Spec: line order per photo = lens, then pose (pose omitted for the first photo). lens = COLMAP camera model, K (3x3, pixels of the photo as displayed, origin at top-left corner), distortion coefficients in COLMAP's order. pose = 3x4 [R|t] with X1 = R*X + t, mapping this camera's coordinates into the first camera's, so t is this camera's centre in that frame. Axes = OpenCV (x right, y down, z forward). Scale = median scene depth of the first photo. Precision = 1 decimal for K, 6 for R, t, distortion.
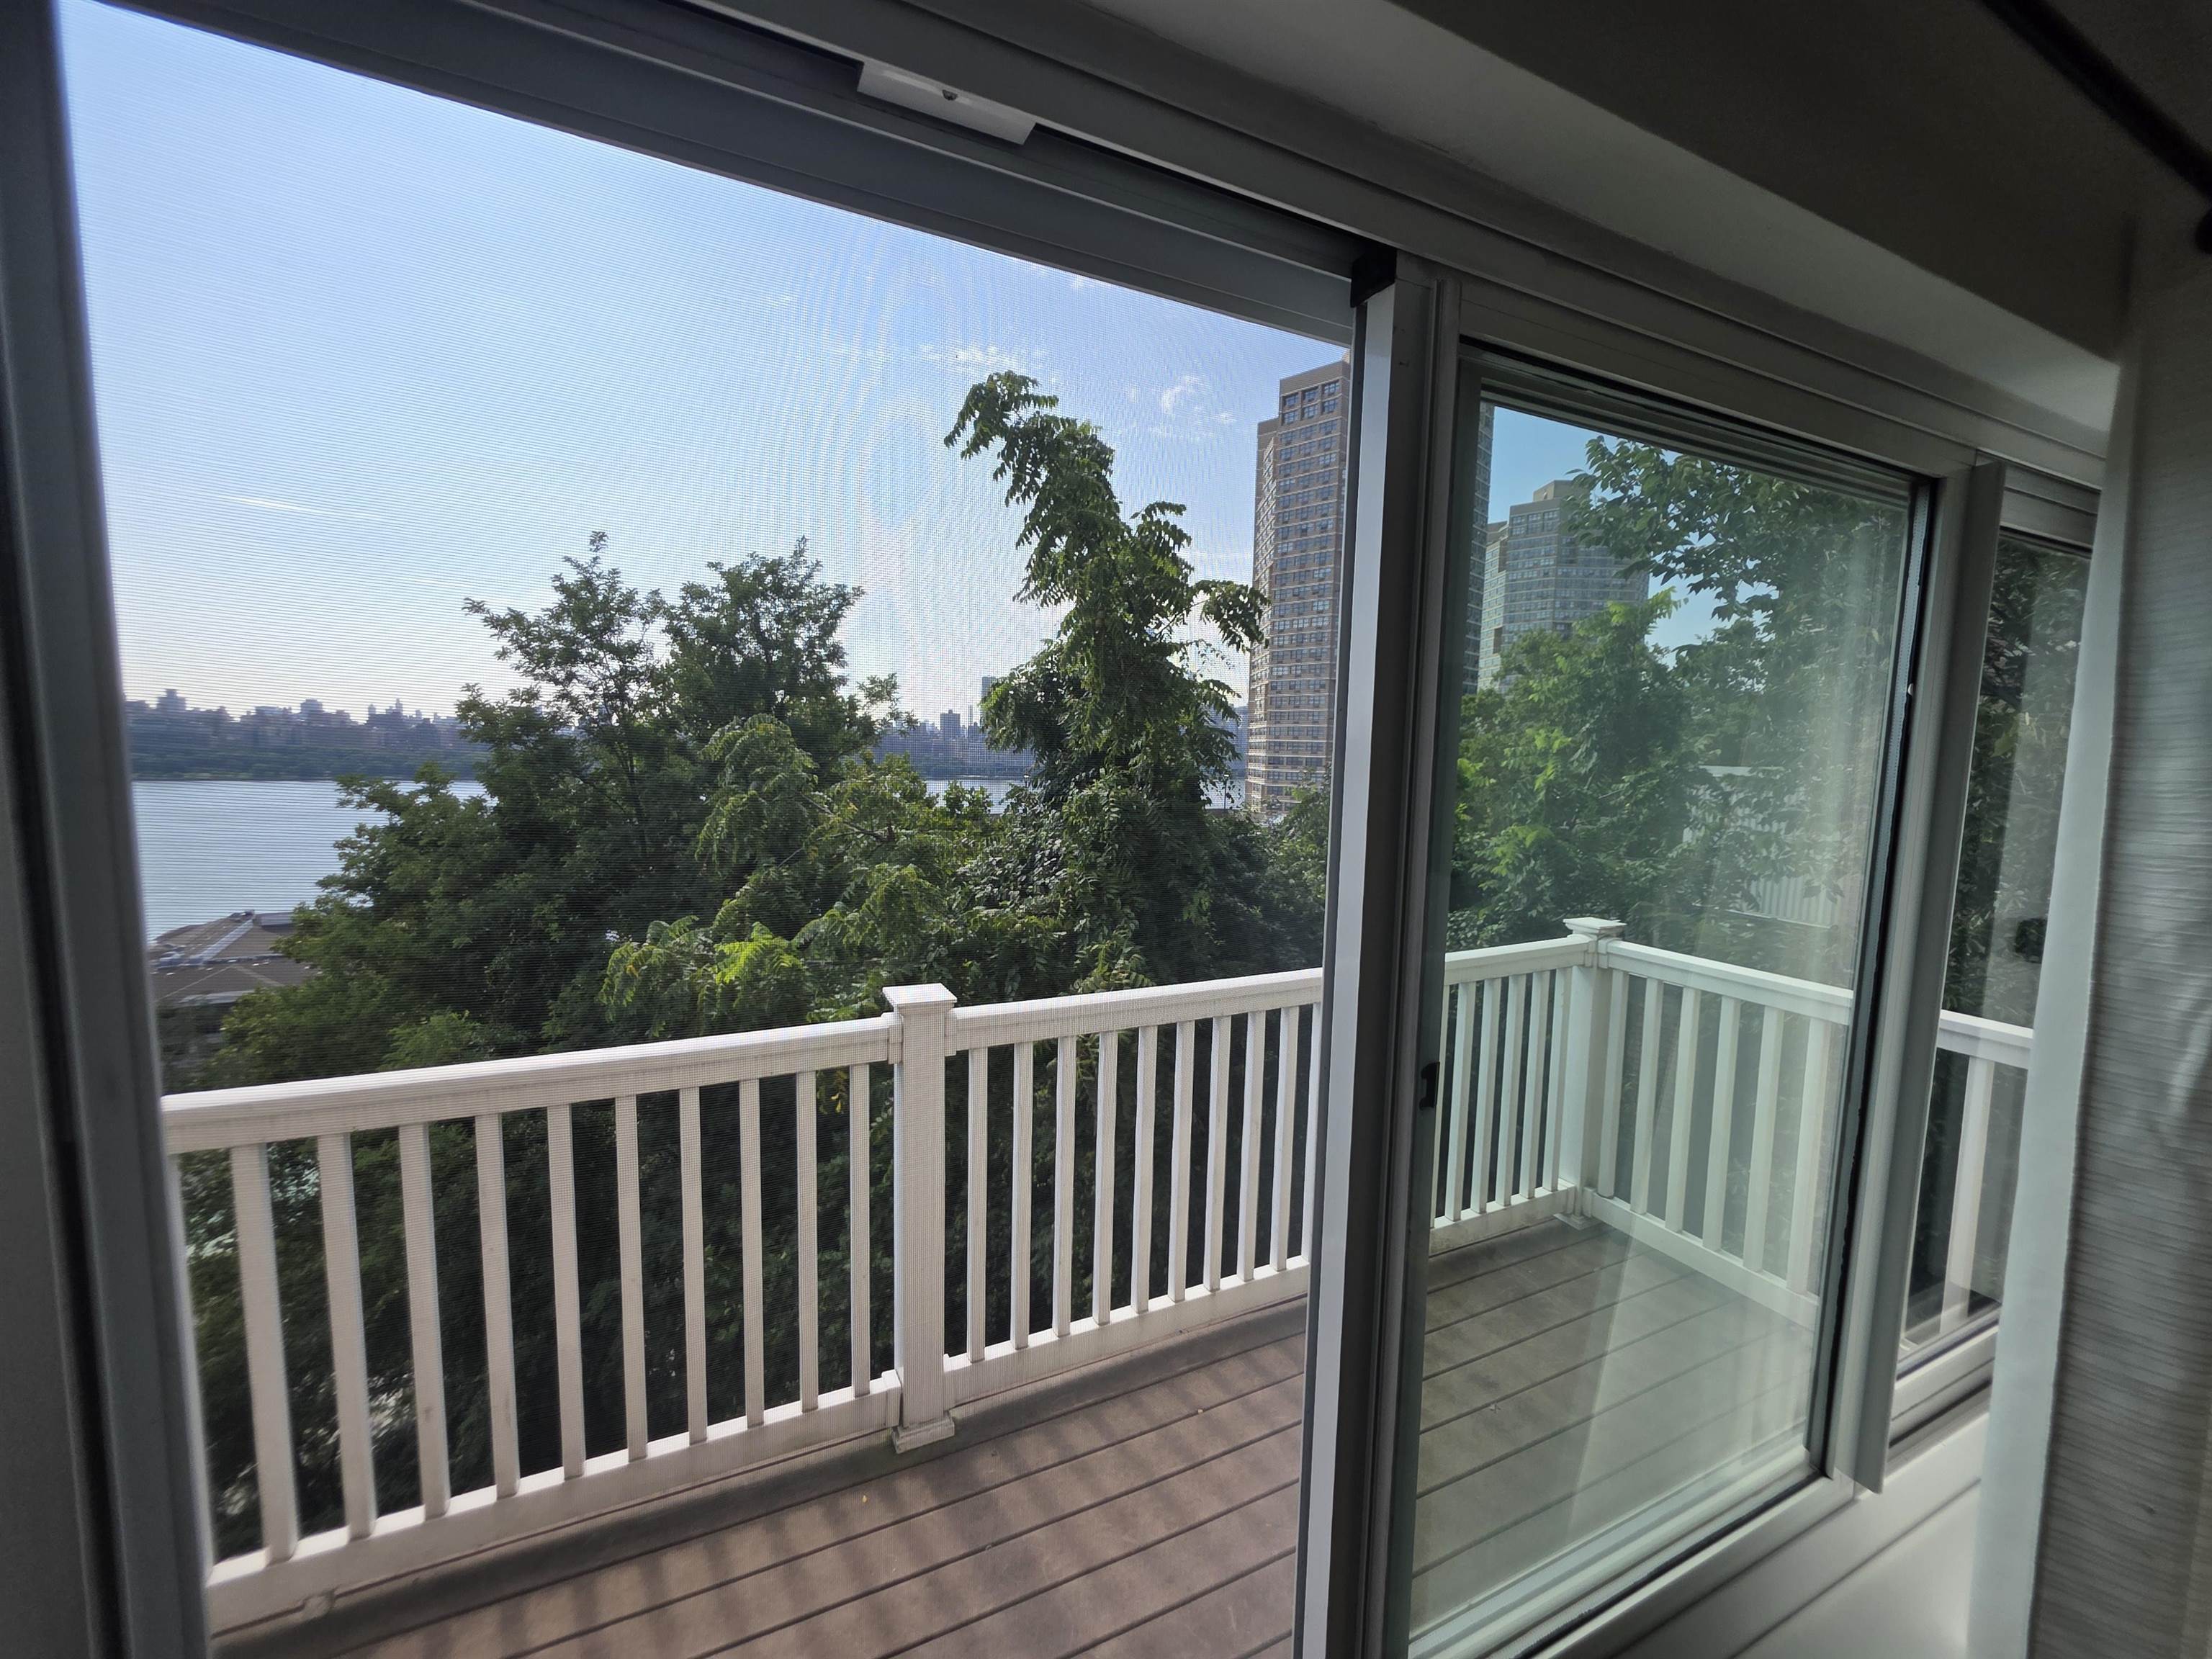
lens RADIAL K [[892.9, 0, 1095.9], [0, 892.9, 846.3], [0, 0, 1]] dist [-0.001363, -0.000494]
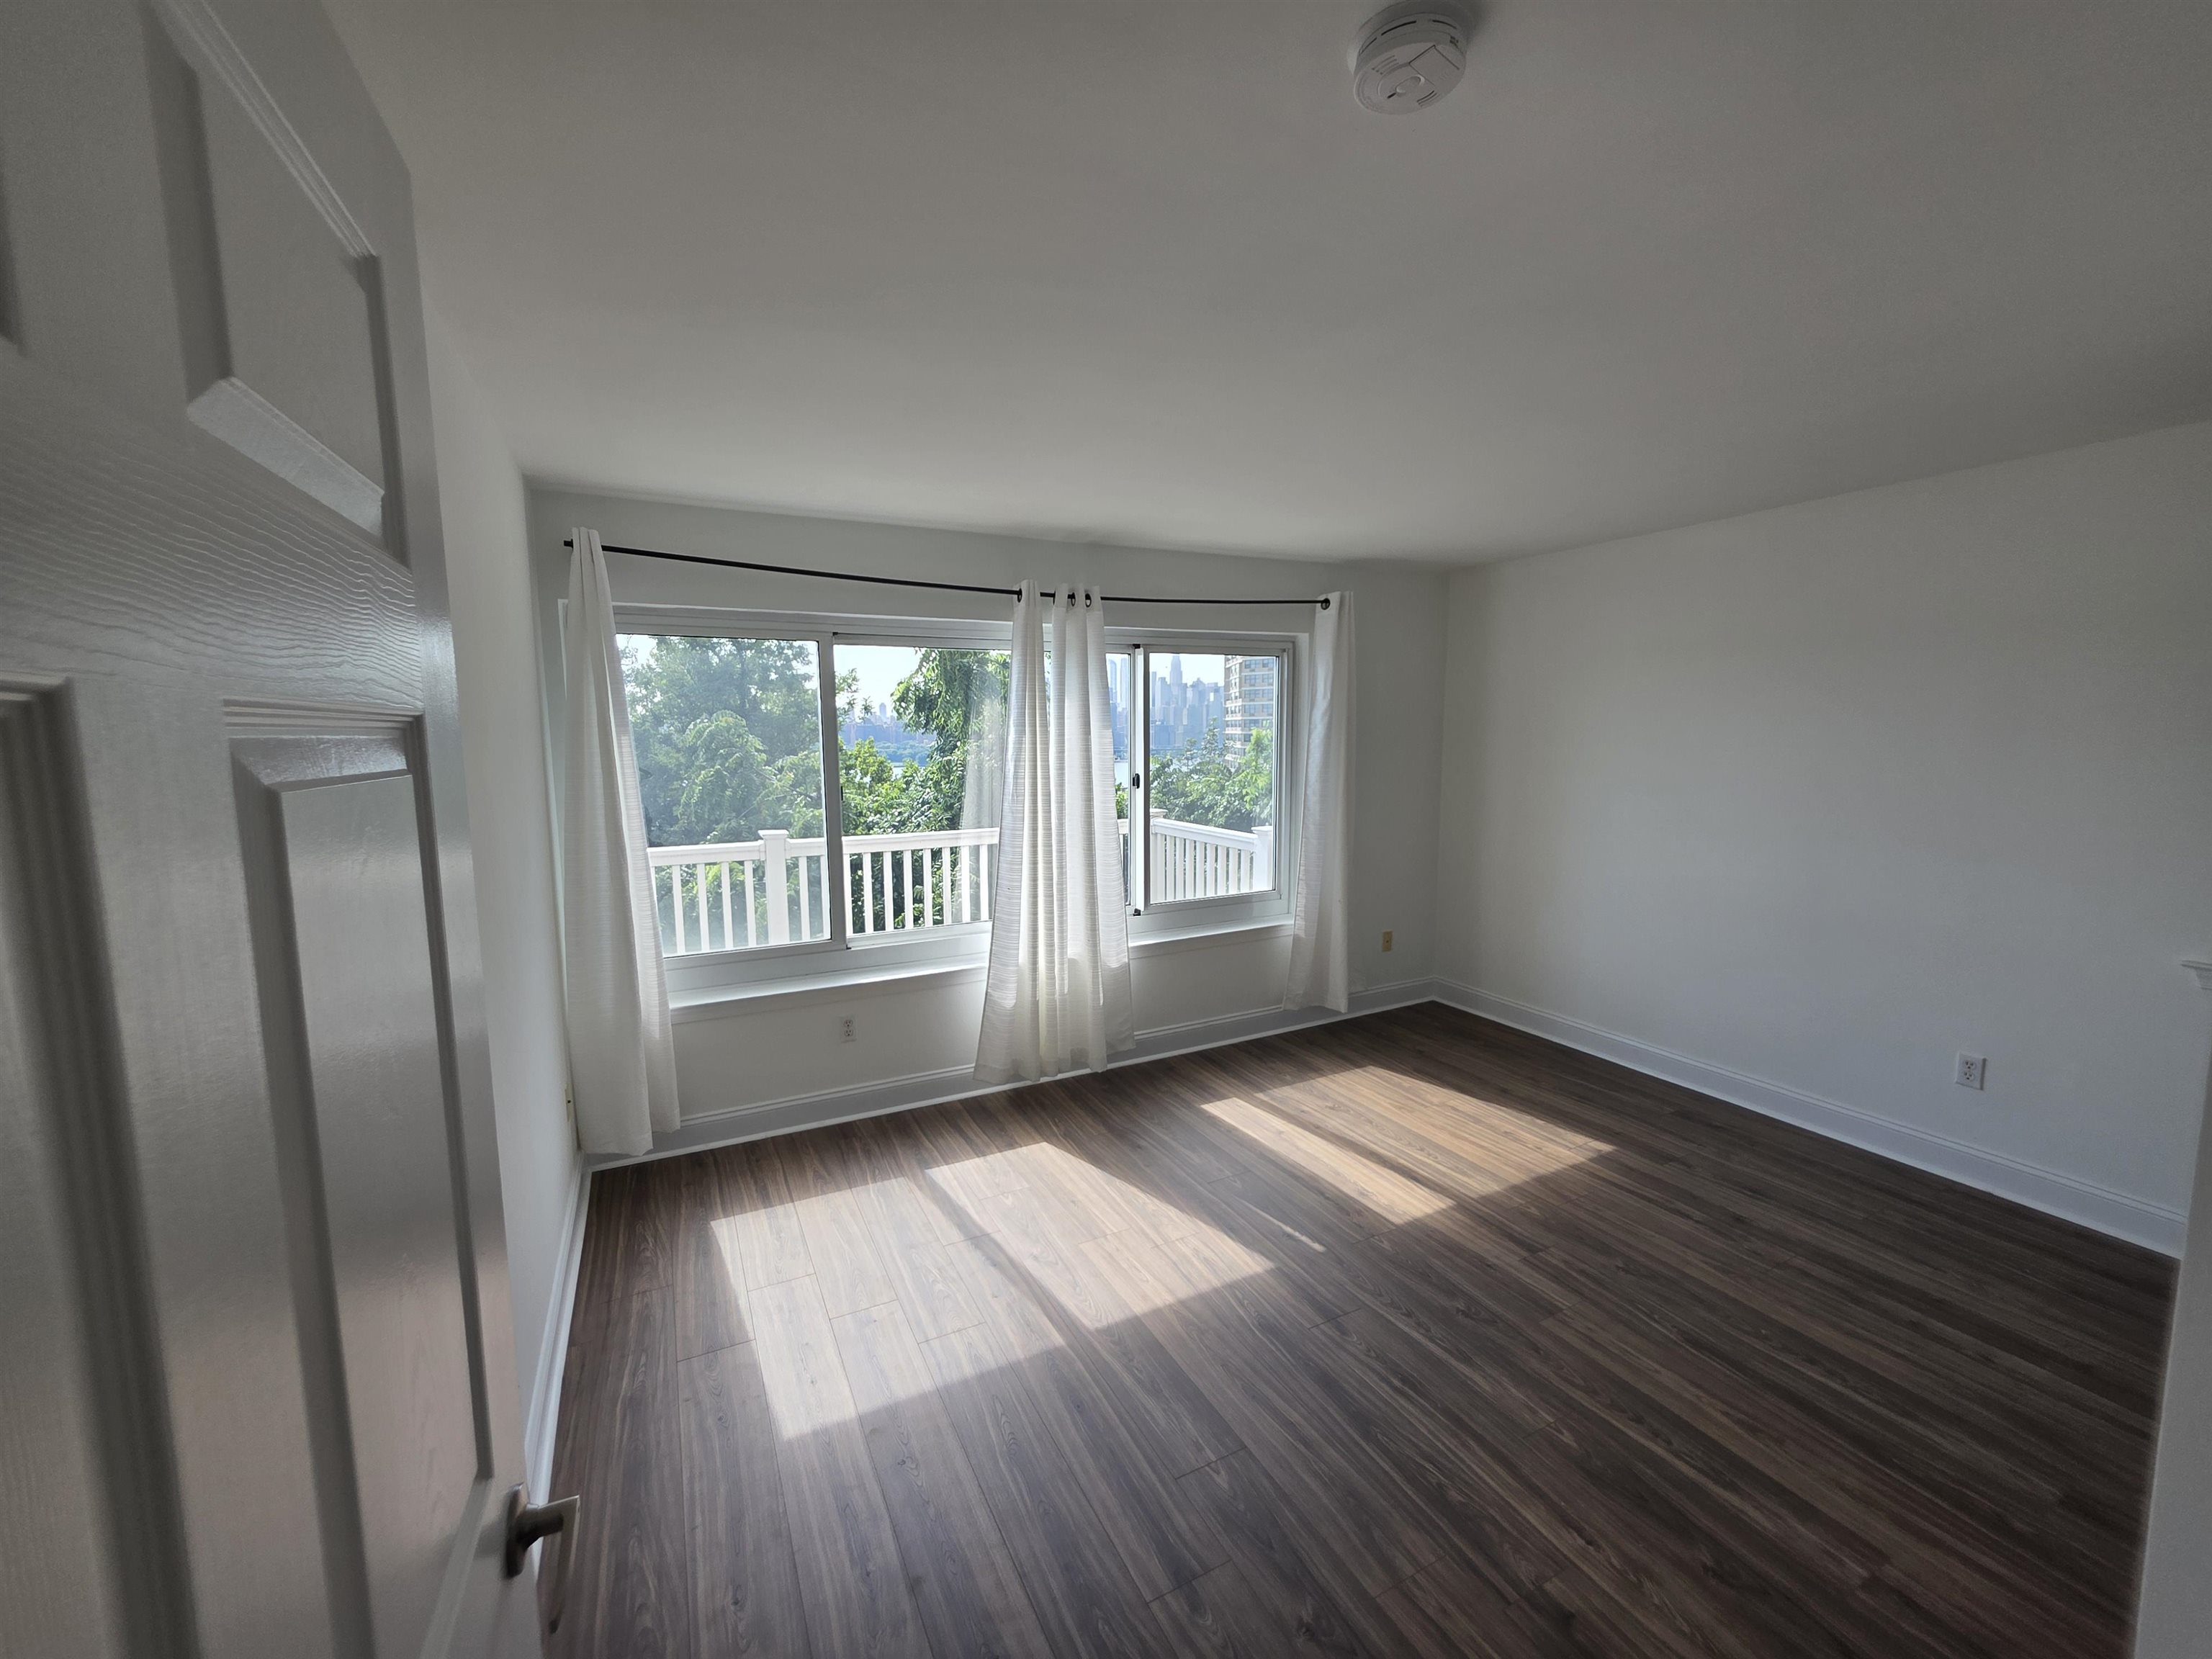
lens RADIAL K [[892.9, 0, 1096.9], [0, 892.9, 832.8], [0, 0, 1]] dist [-0.001363, -0.000494]
pose [[0.999435, -0.031460, 0.011805, 0.070038], [0.031408, 0.999496, 0.004556, 0.020176], [-0.011942, -0.004182, 0.999920, -0.150449]]
